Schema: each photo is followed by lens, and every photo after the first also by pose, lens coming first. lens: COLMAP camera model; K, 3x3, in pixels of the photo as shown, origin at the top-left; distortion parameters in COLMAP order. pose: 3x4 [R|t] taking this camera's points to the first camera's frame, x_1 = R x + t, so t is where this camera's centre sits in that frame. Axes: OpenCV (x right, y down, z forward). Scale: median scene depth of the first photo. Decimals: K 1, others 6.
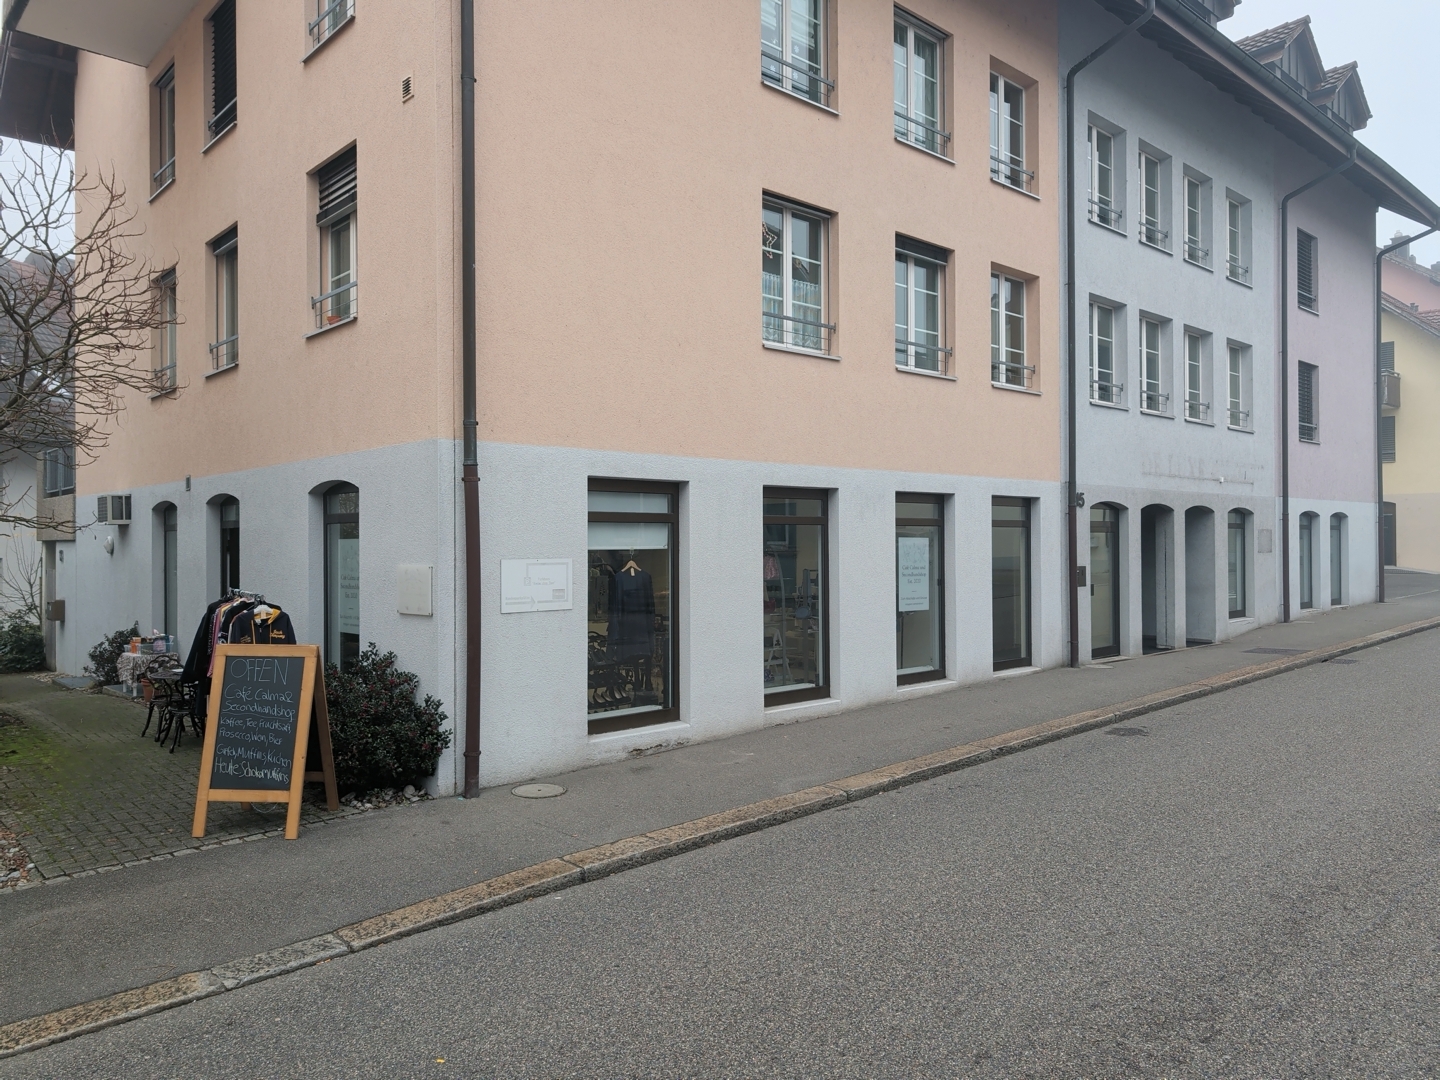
lens RADIAL K [[1024.3, 0, 710.9], [0, 1024.3, 539.1], [0, 0, 1]] dist [0.021465, -0.020814]
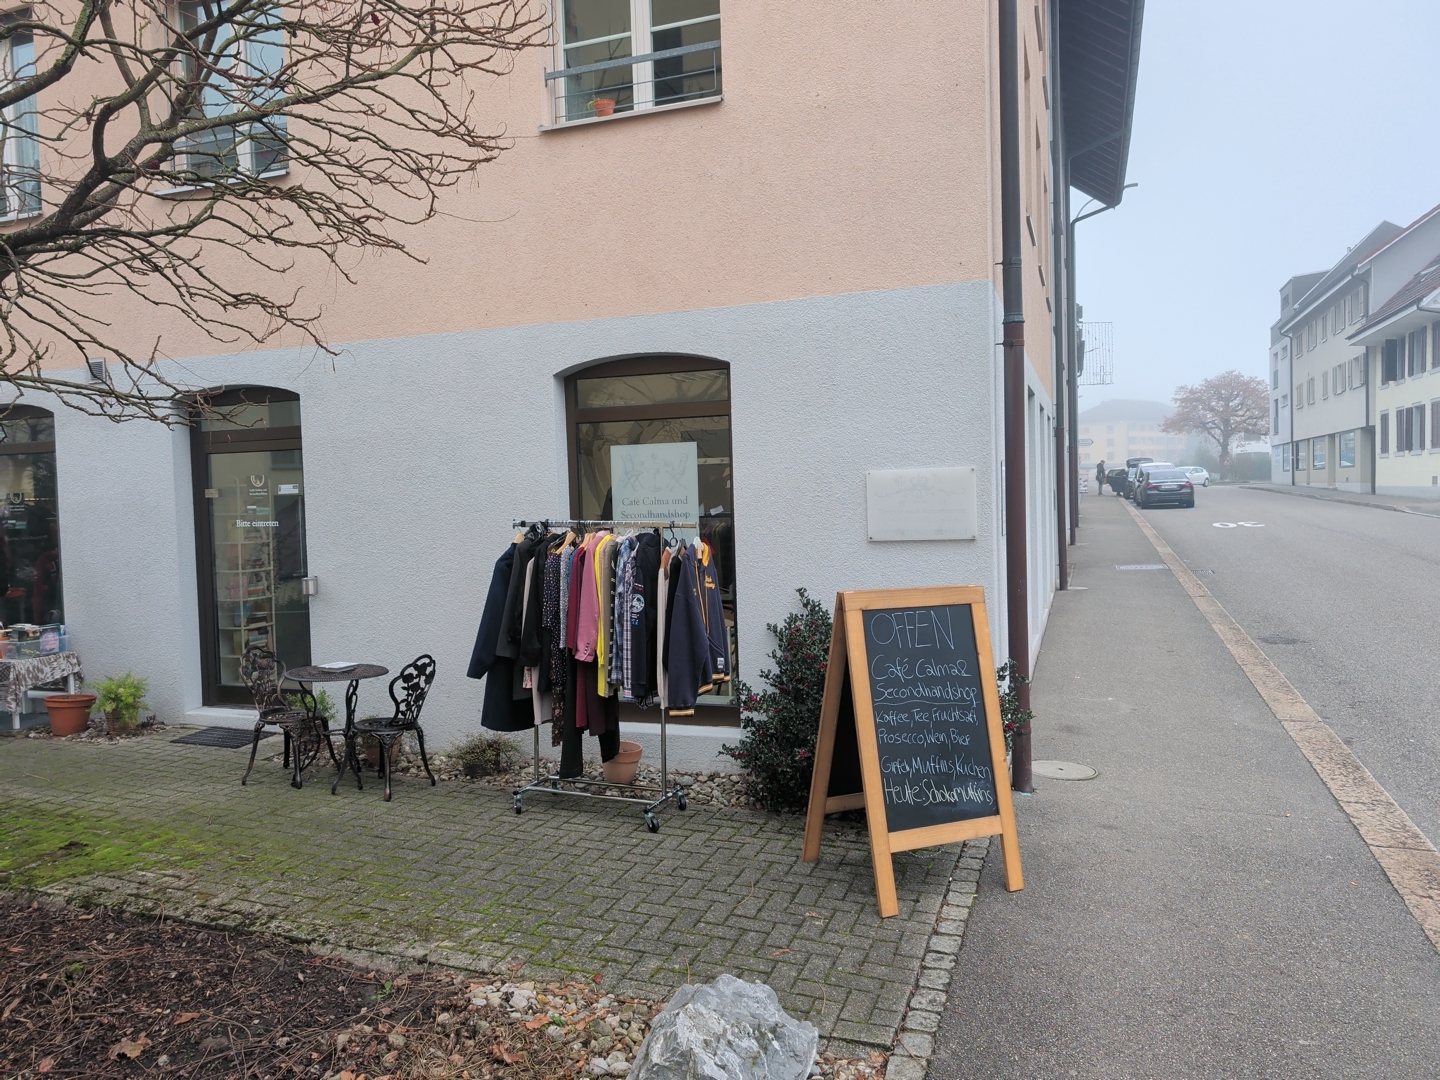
lens RADIAL K [[1024.3, 0, 721.8], [0, 1024.3, 540.3], [0, 0, 1]] dist [0.021465, -0.020814]
pose [[0.888073, -0.035205, 0.458352, -0.835204], [0.018504, 0.998993, 0.040878, 0.047975], [-0.459330, -0.027822, 0.887830, 0.520770]]
